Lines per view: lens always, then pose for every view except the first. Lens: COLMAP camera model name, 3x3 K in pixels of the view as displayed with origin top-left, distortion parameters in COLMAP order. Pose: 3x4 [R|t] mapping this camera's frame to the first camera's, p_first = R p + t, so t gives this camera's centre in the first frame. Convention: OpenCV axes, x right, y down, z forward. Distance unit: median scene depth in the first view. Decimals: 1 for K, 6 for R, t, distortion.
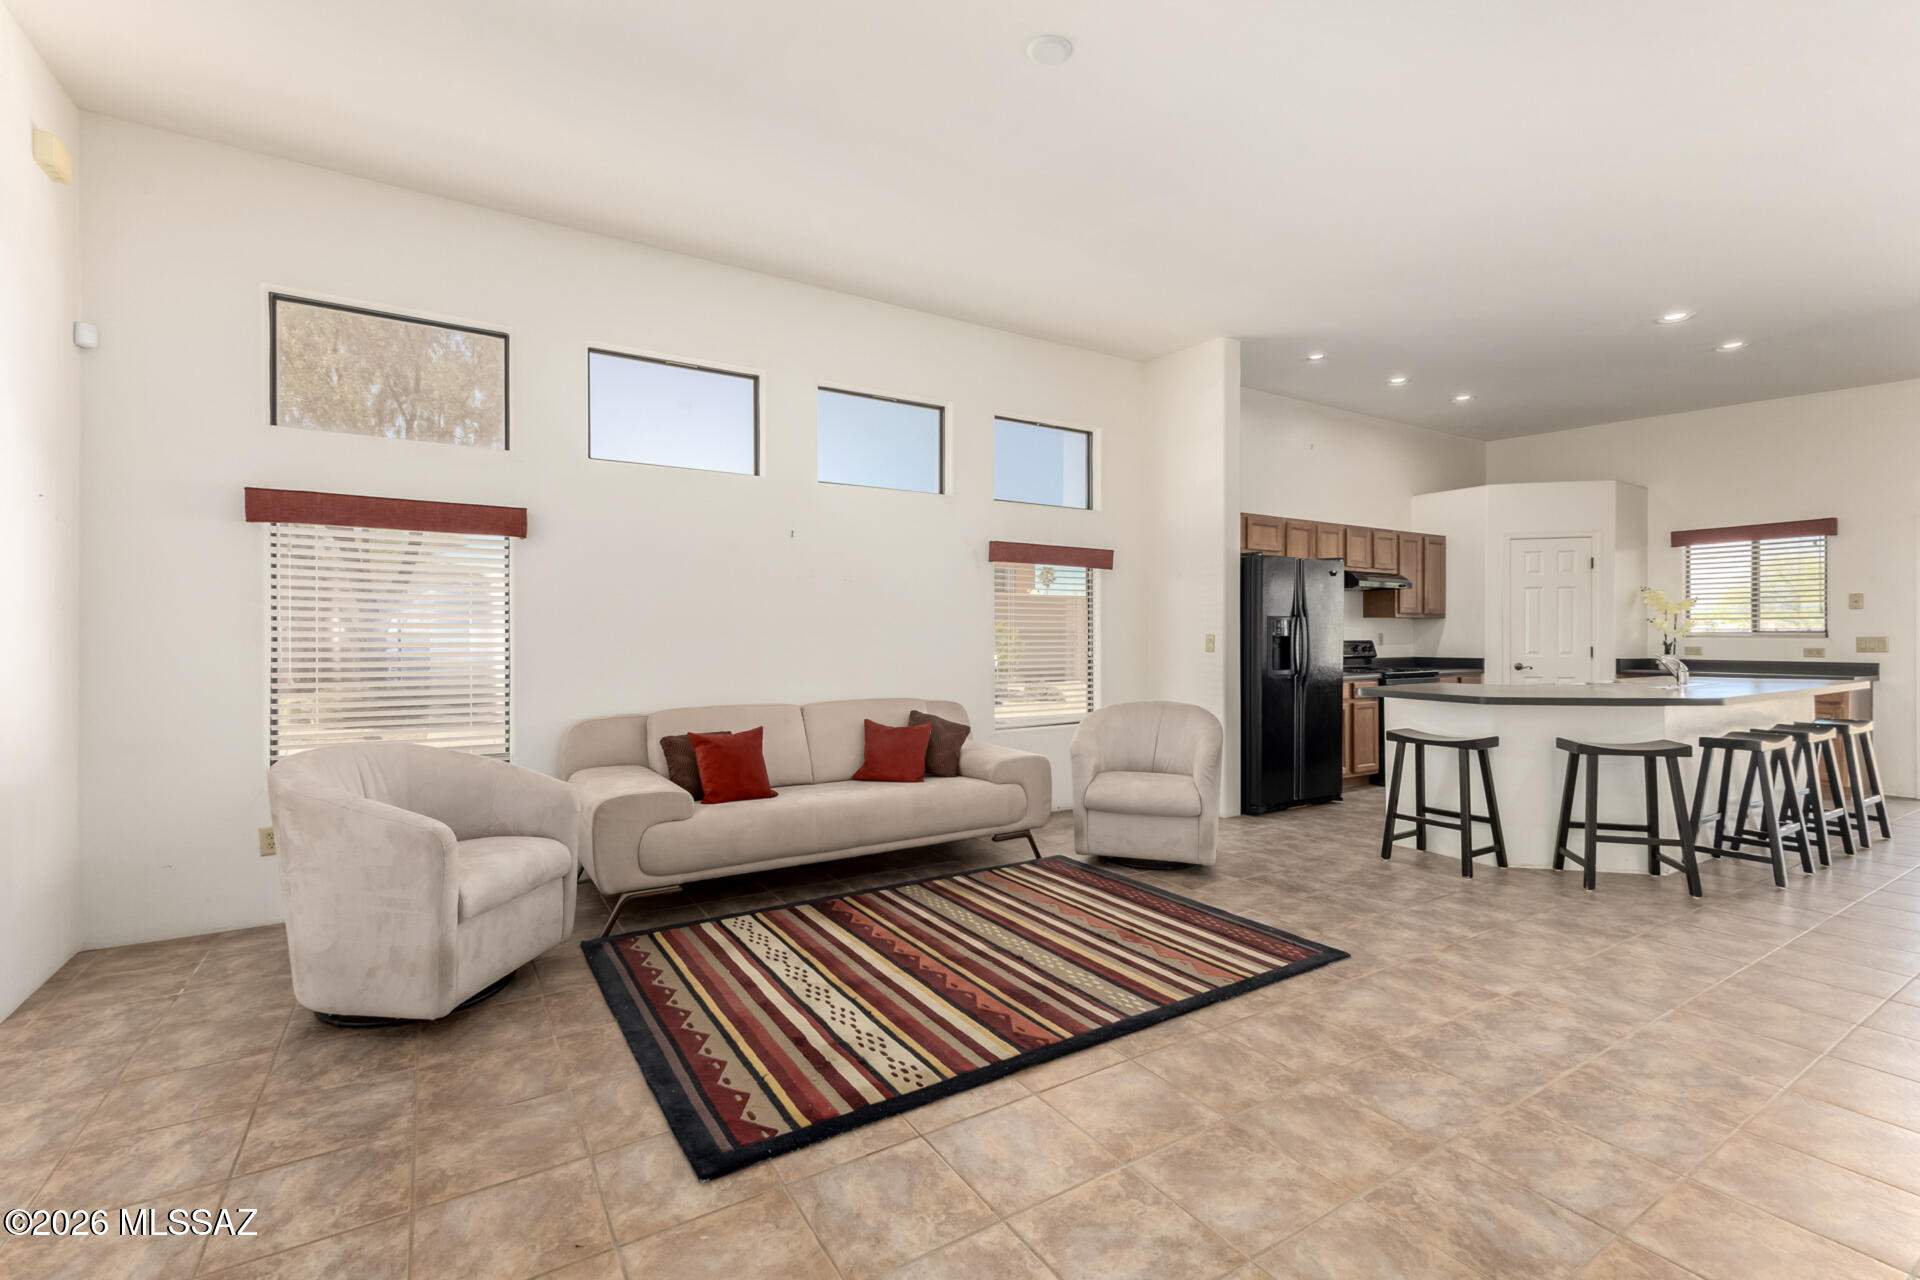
lens RADIAL K [[829.8, 0, 963.6], [0, 829.8, 633.9], [0, 0, 1]] dist [0.010091, -0.000424]
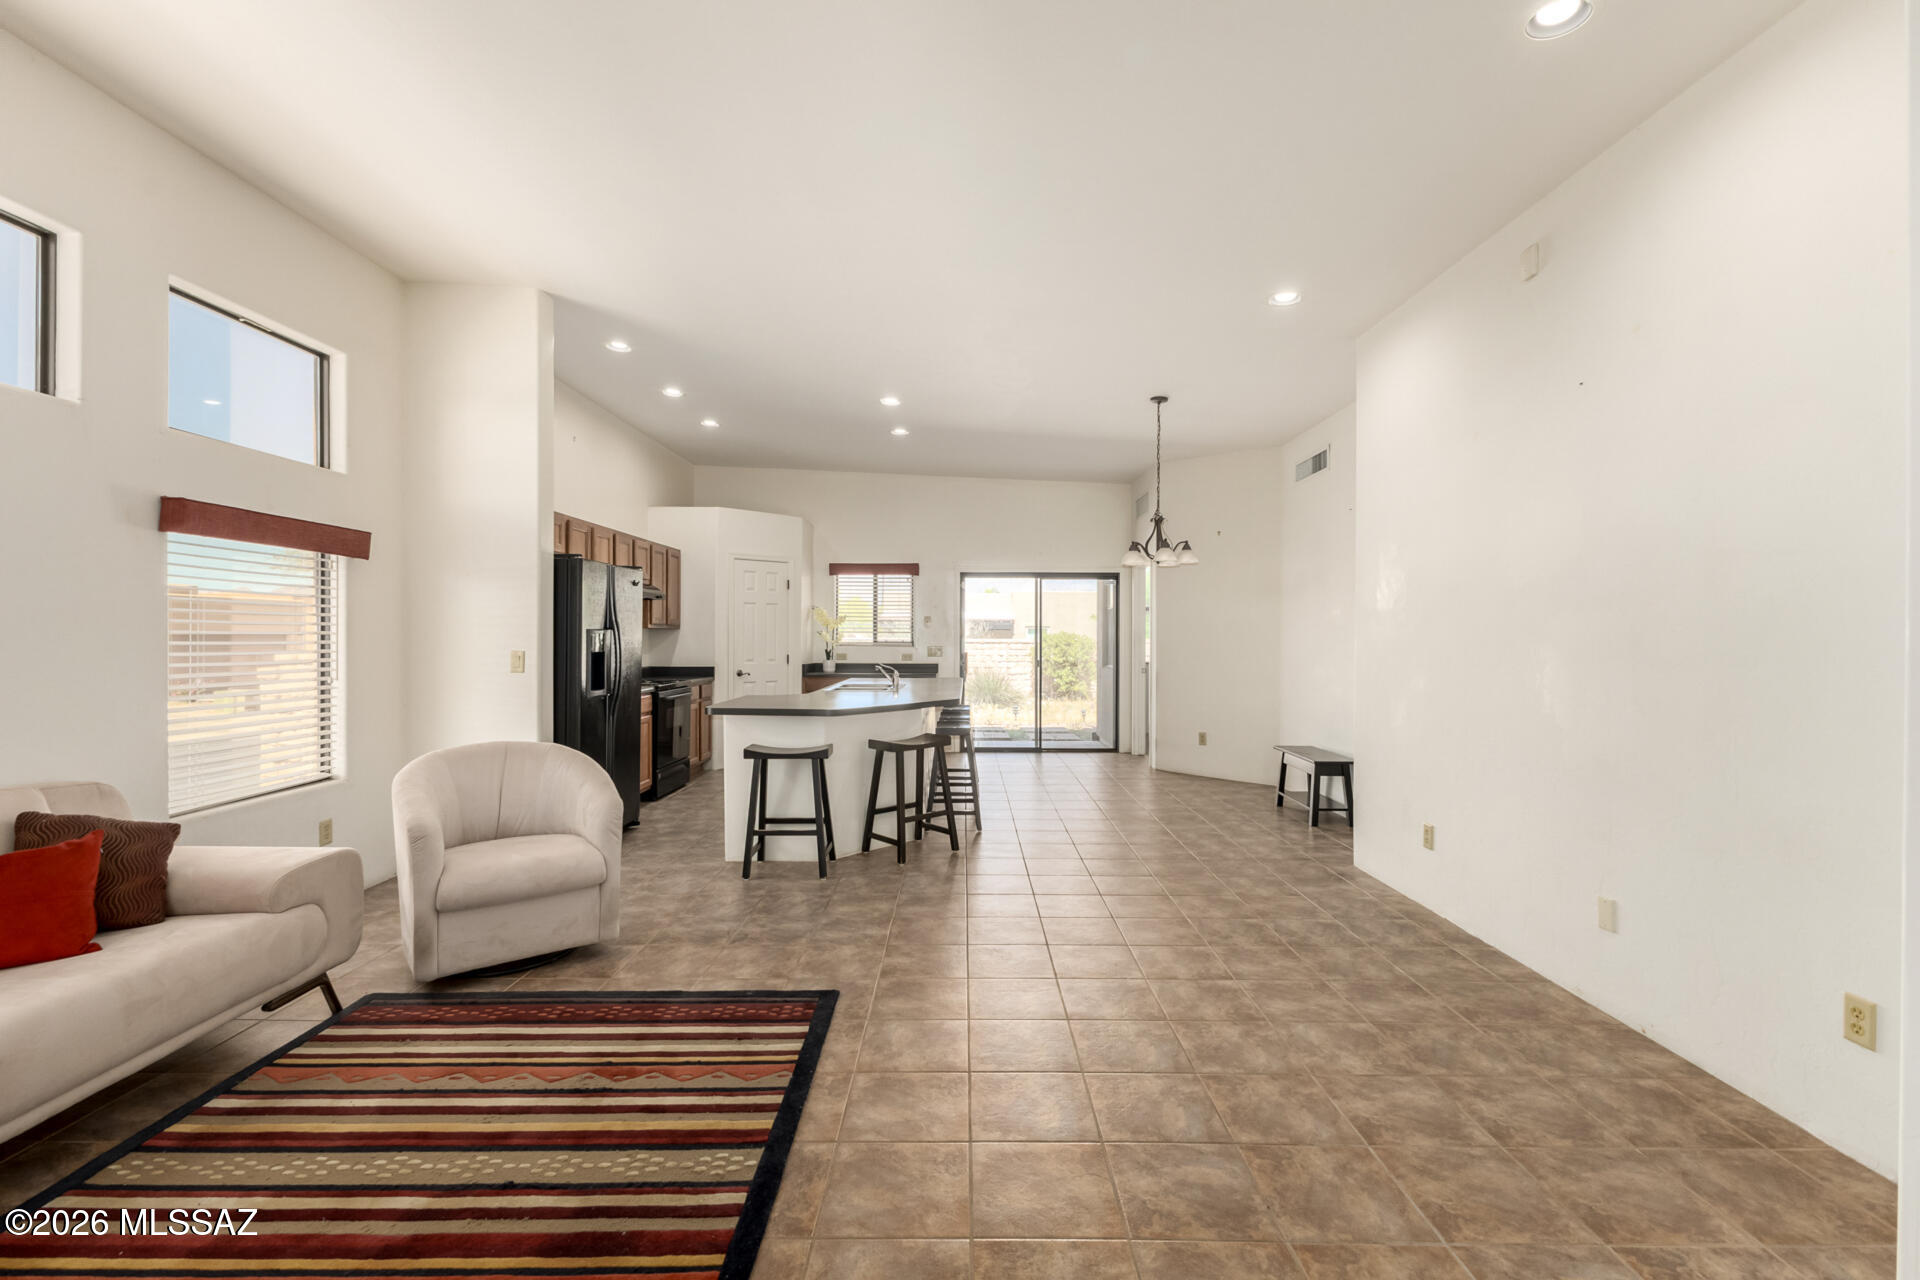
lens RADIAL K [[828.1, 0, 954.6], [0, 828.1, 641.3], [0, 0, 1]] dist [0.009091, -0.000590]
pose [[0.536209, -0.002424, 0.844082, -0.251764], [-0.007402, 0.999944, 0.007574, -0.029504], [-0.844053, -0.010309, 0.536161, 0.328266]]
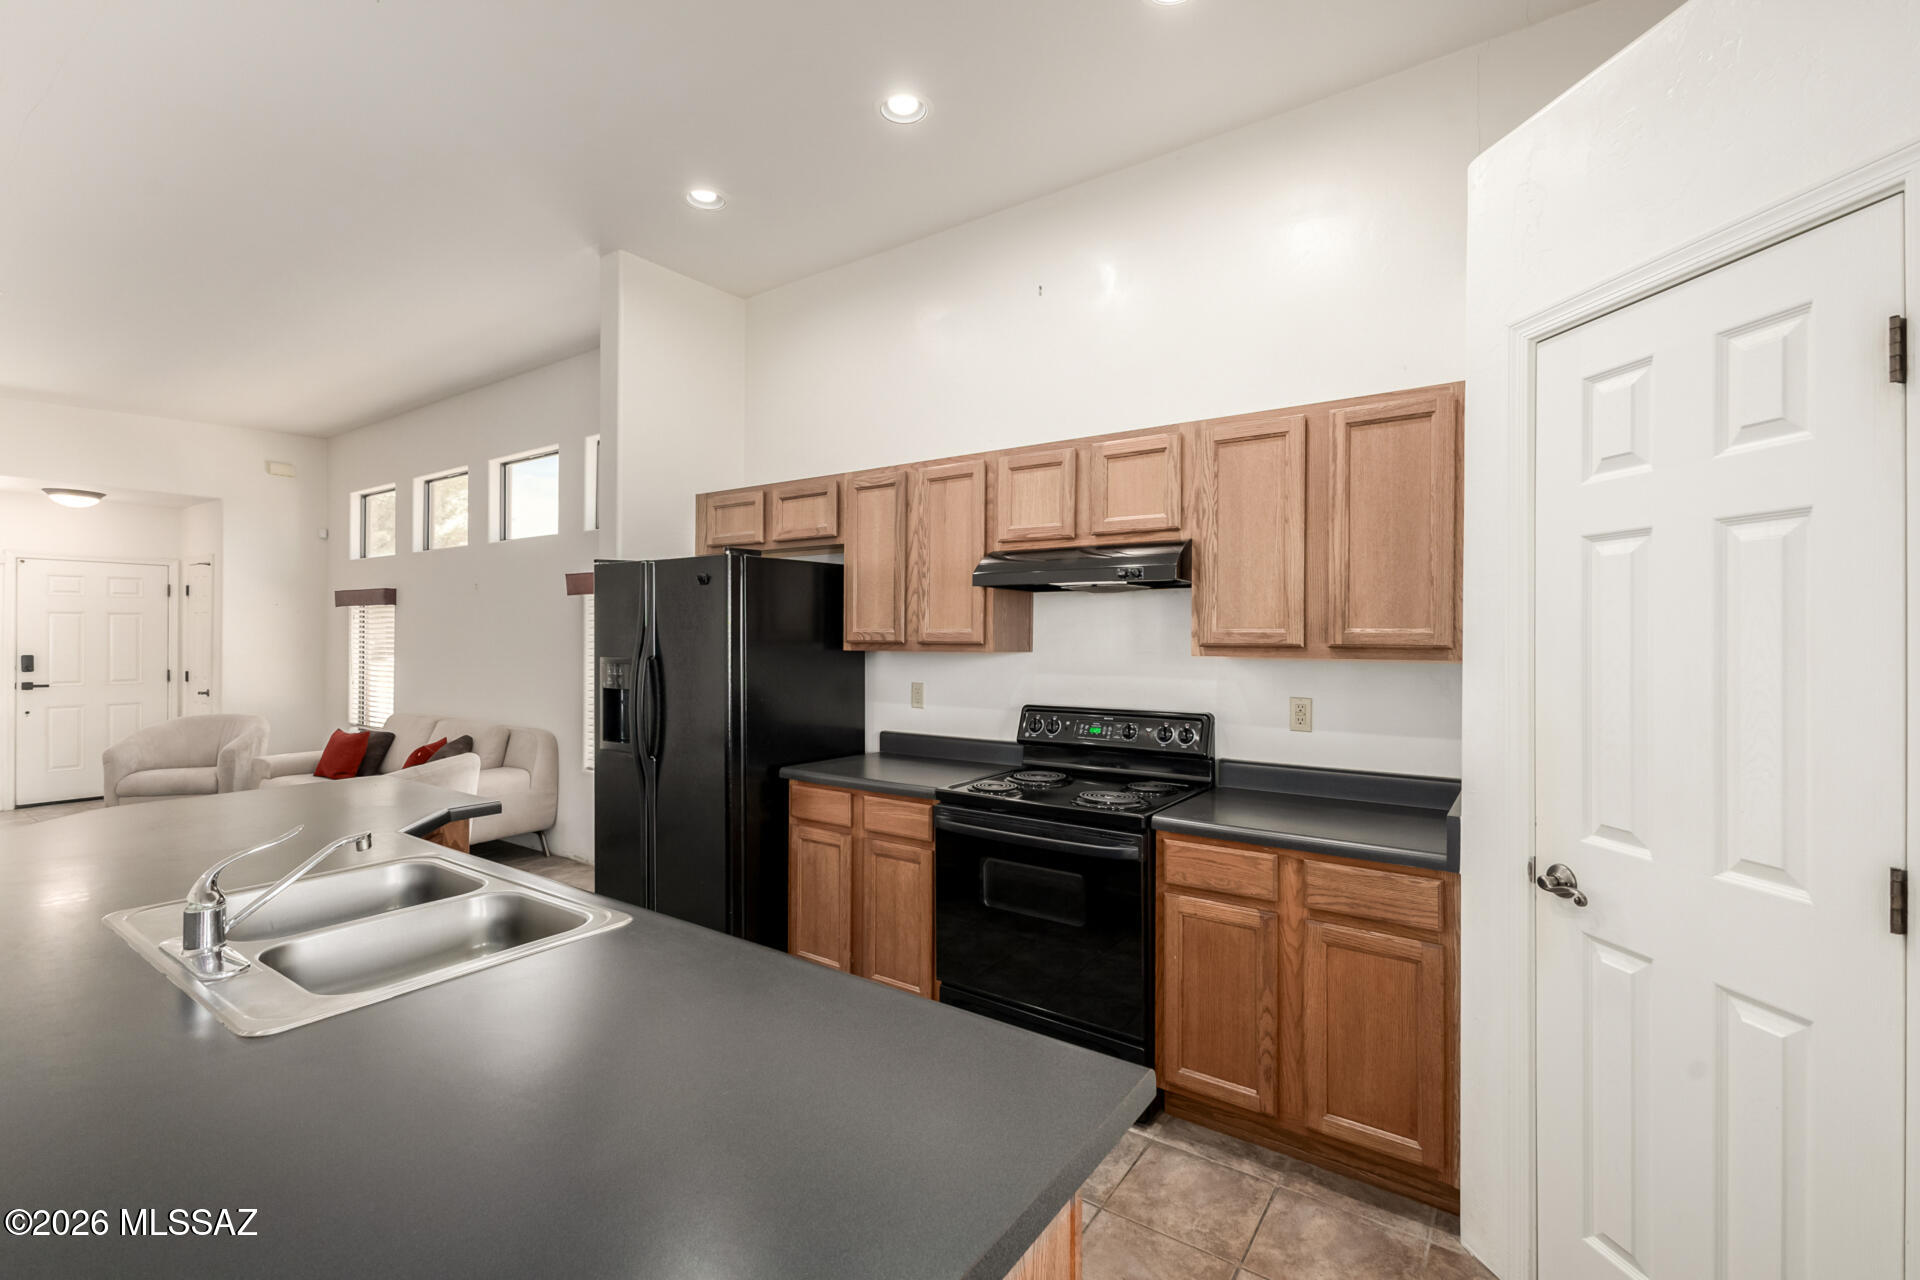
lens RADIAL K [[843.7, 0, 957.7], [0, 843.7, 628.4], [0, 0, 1]] dist [0.002983, 0.000100]
pose [[0.390650, -0.006356, -0.920517, 1.713692], [-0.000655, 0.999974, -0.007182, -0.063208], [0.920539, 0.003409, 0.390635, 1.580270]]
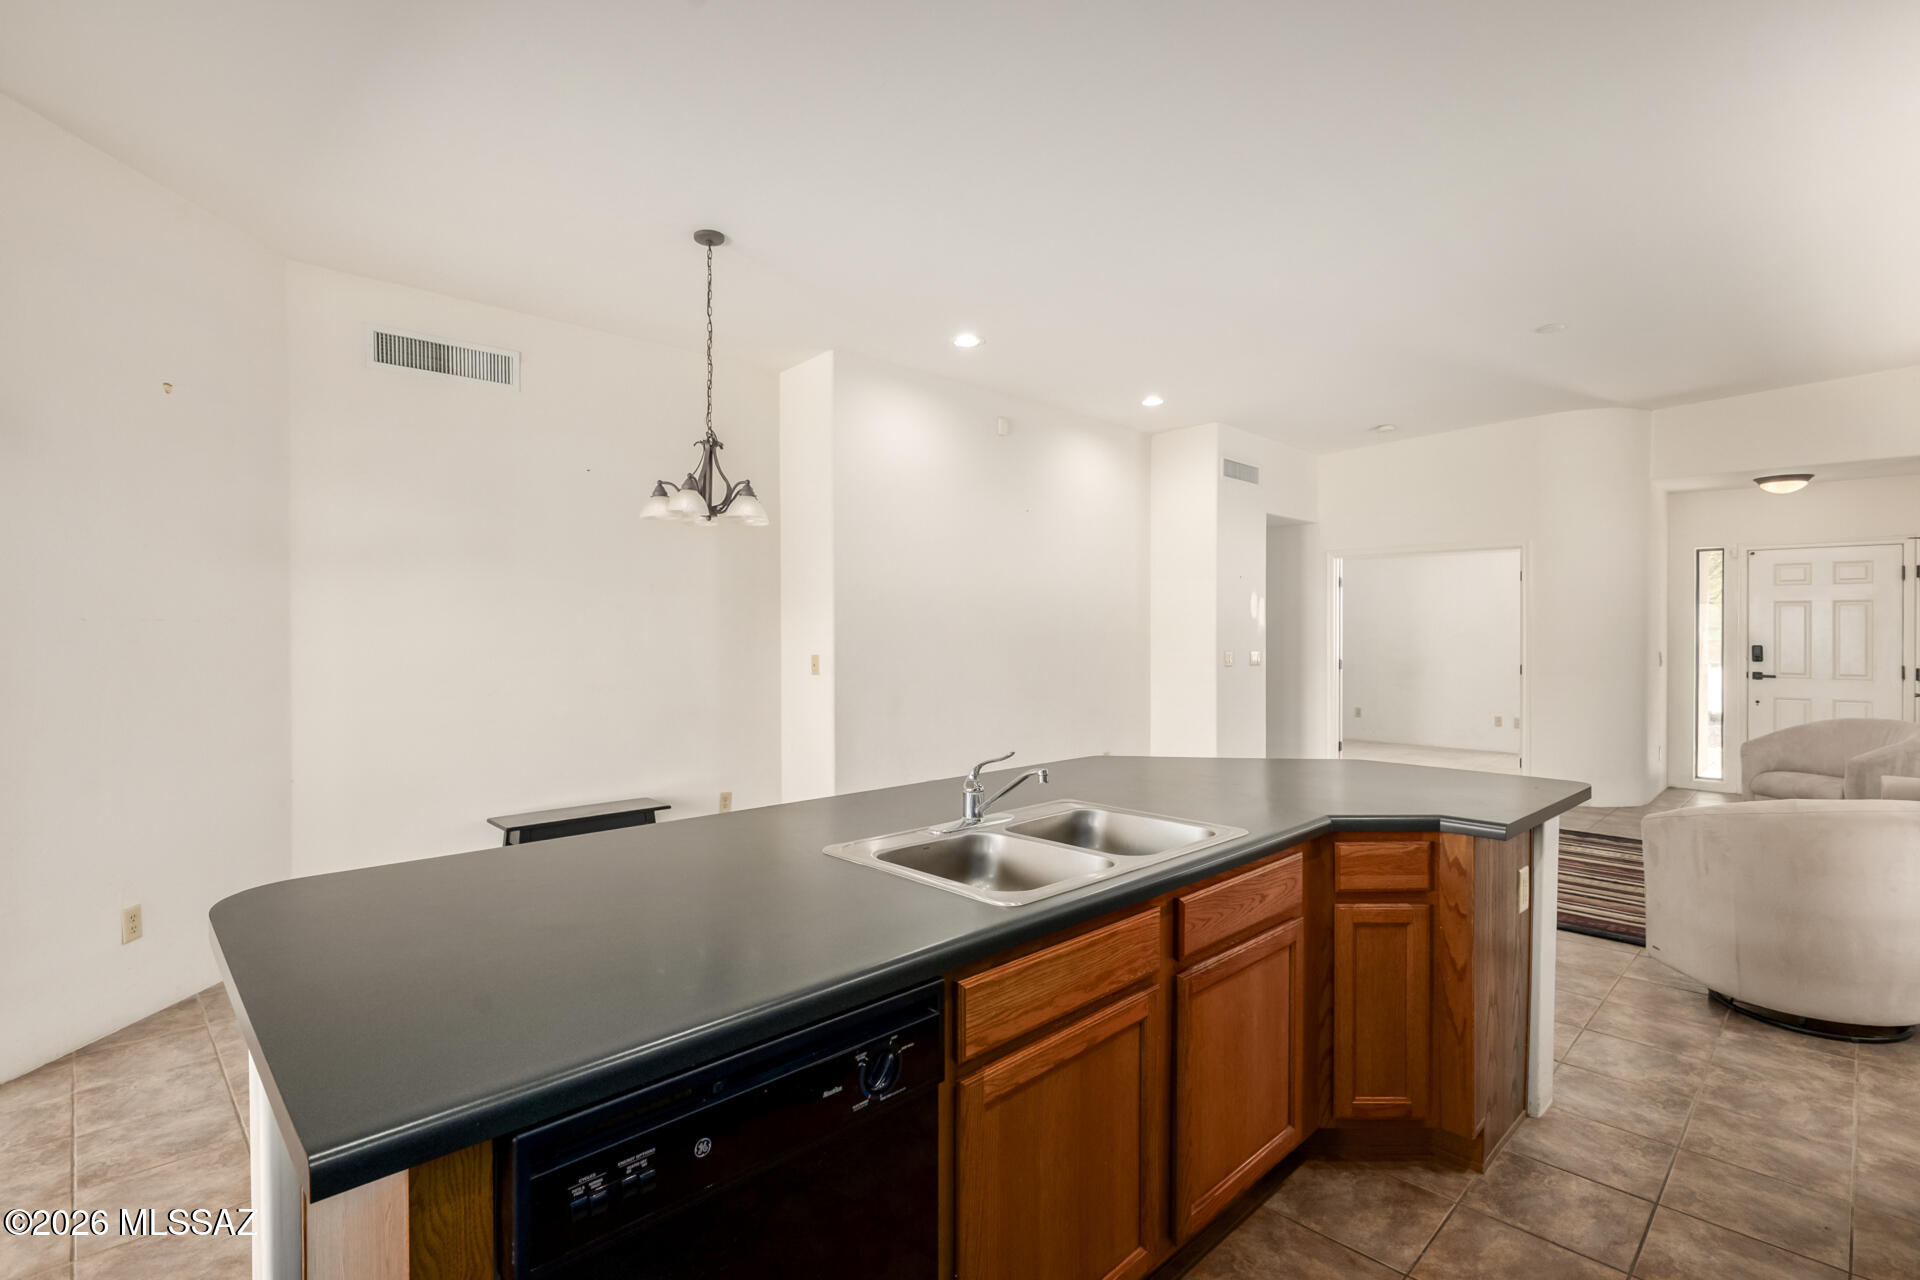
lens RADIAL K [[901.1, 0, 970.8], [0, 901.1, 630.7], [0, 0, 1]] dist [0.002287, -0.005208]
pose [[-0.973949, -0.002738, -0.226749, 1.348563], [-0.003148, 0.999994, 0.001449, -0.045271], [0.226744, 0.002125, -0.973952, 2.016288]]
